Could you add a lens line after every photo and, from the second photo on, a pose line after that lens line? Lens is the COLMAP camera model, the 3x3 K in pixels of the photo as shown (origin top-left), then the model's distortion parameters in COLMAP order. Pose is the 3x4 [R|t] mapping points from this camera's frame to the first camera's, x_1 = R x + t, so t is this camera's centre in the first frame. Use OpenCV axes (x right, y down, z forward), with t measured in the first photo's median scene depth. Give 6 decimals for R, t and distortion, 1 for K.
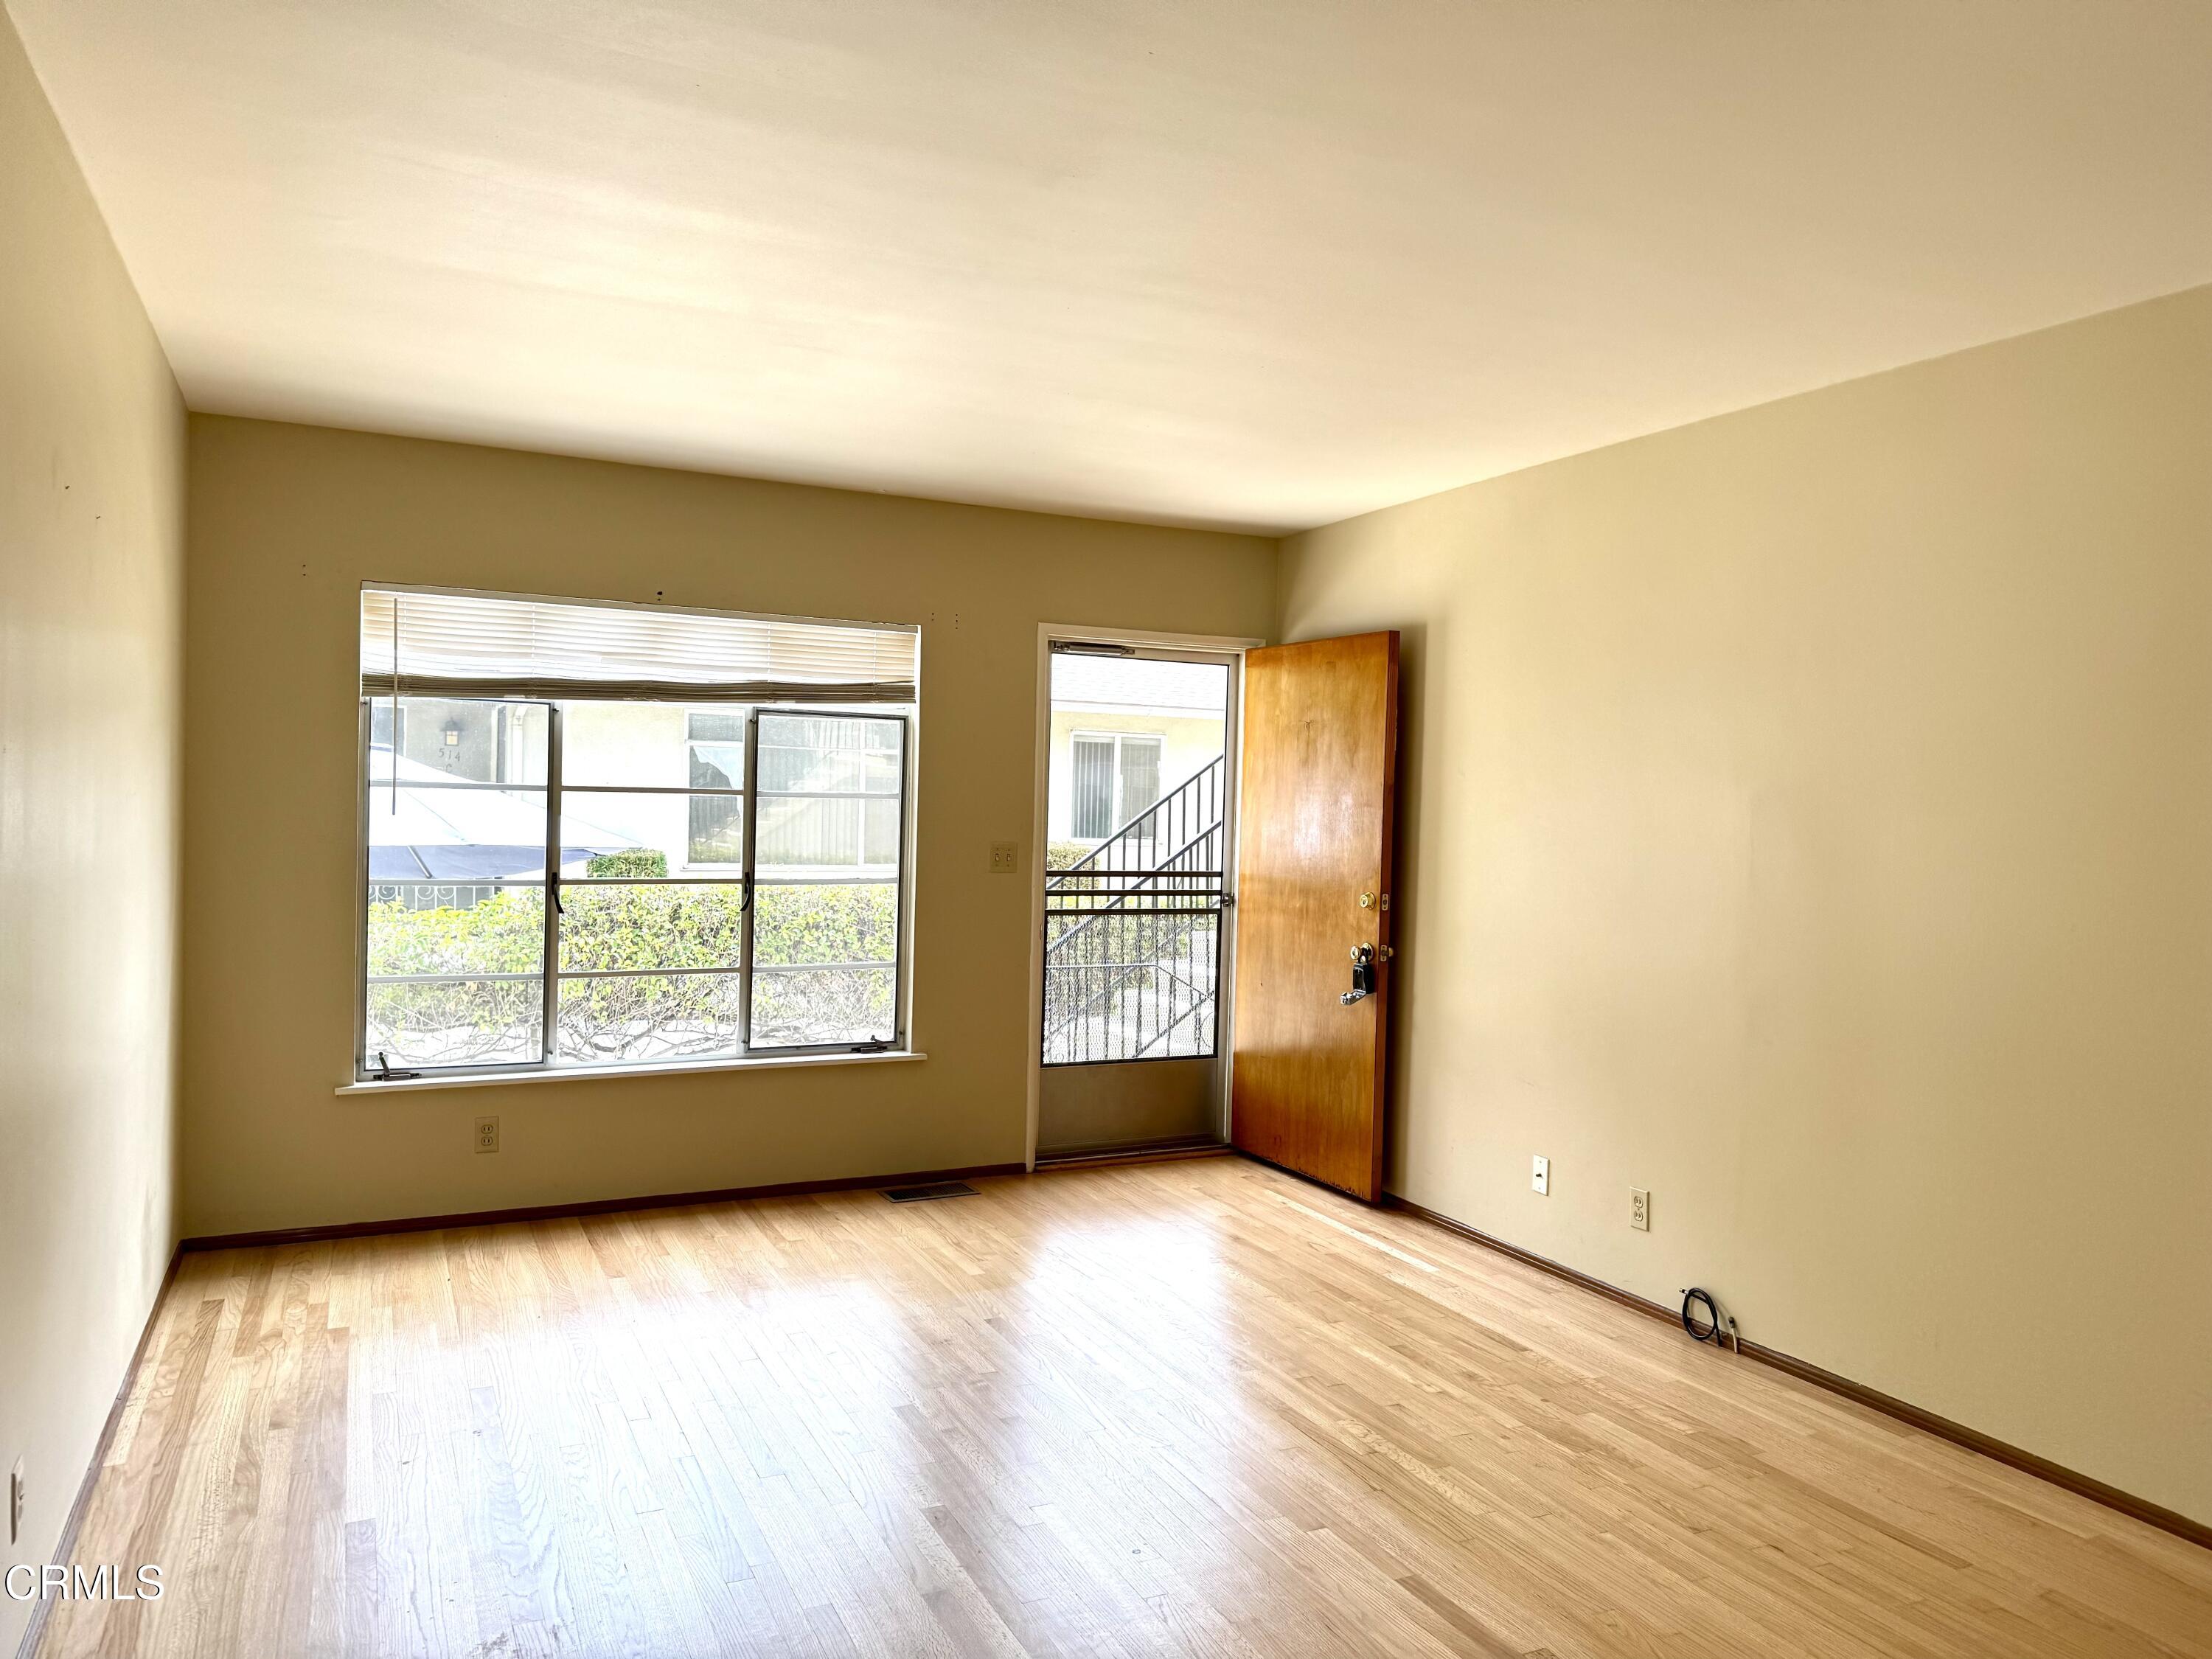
lens RADIAL K [[1533.0, 0, 1100.6], [0, 1533.0, 836.6], [0, 0, 1]] dist [0.062699, -0.071212]
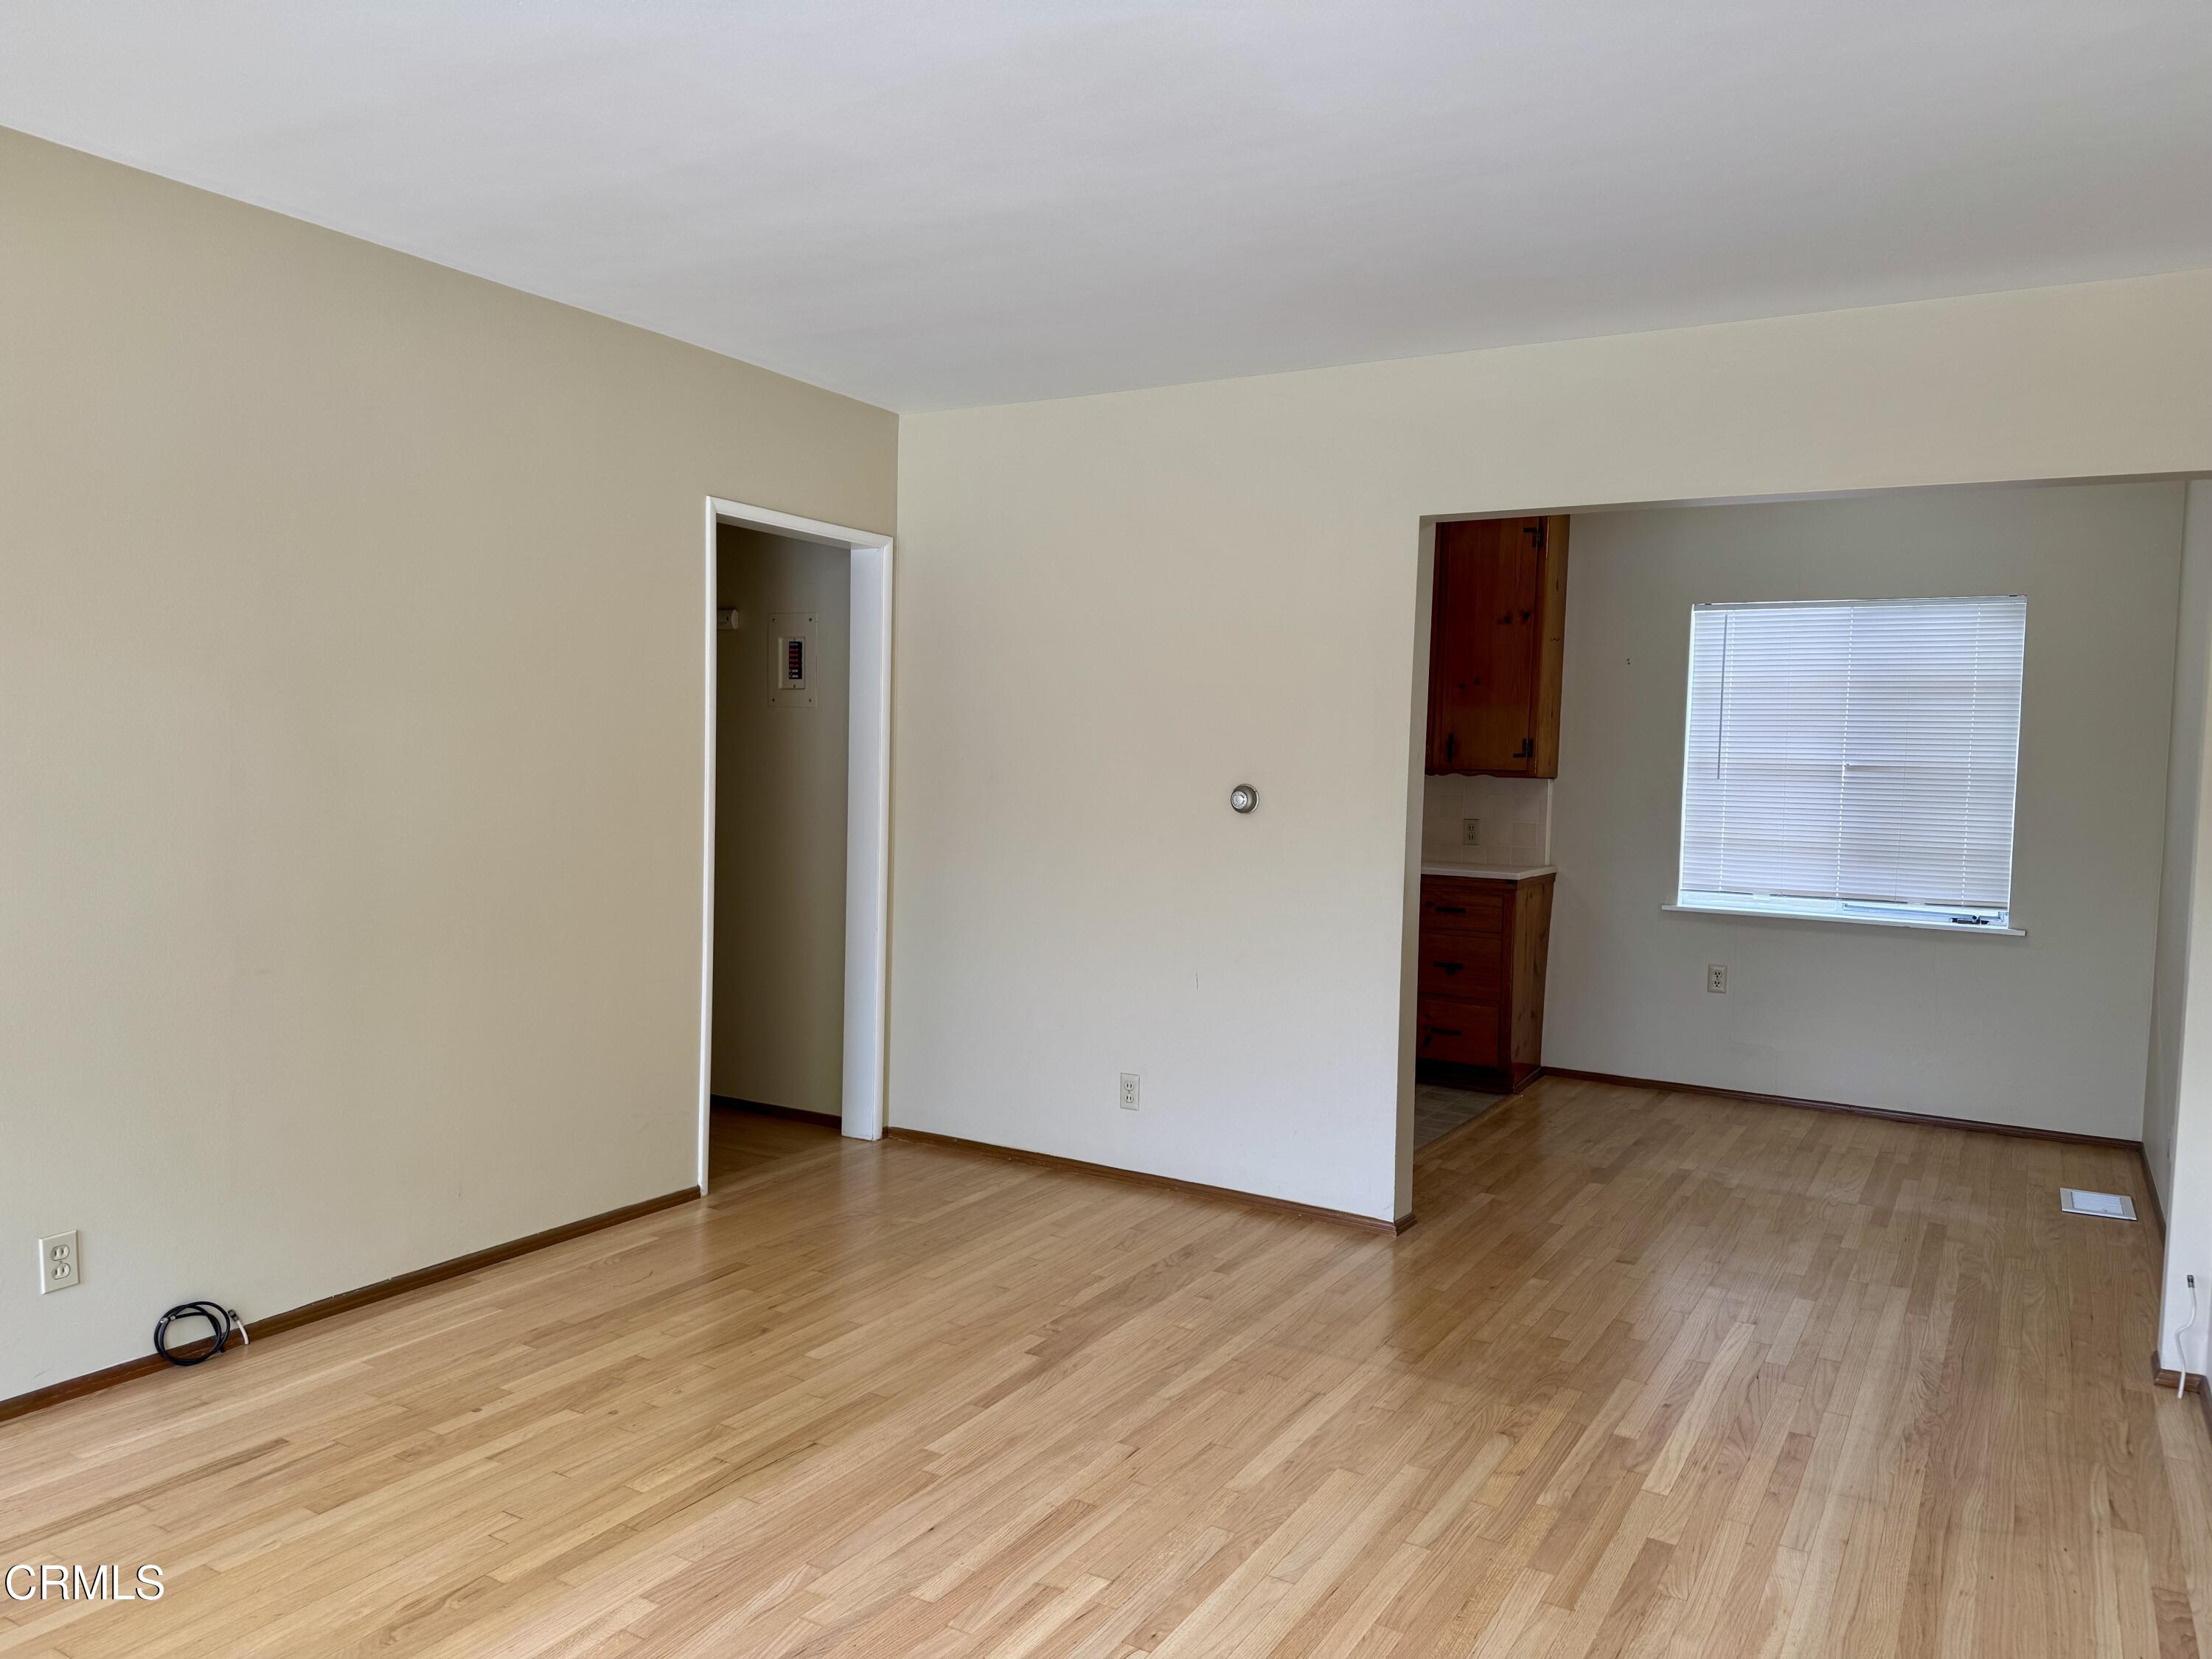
lens RADIAL K [[1533.0, 0, 1100.6], [0, 1533.0, 836.6], [0, 0, 1]] dist [0.062699, -0.071212]
pose [[-0.543966, -0.085934, 0.834695, -0.574459], [-0.019402, 0.995764, 0.089872, -0.031591], [-0.838883, 0.032693, -0.543329, 1.150236]]
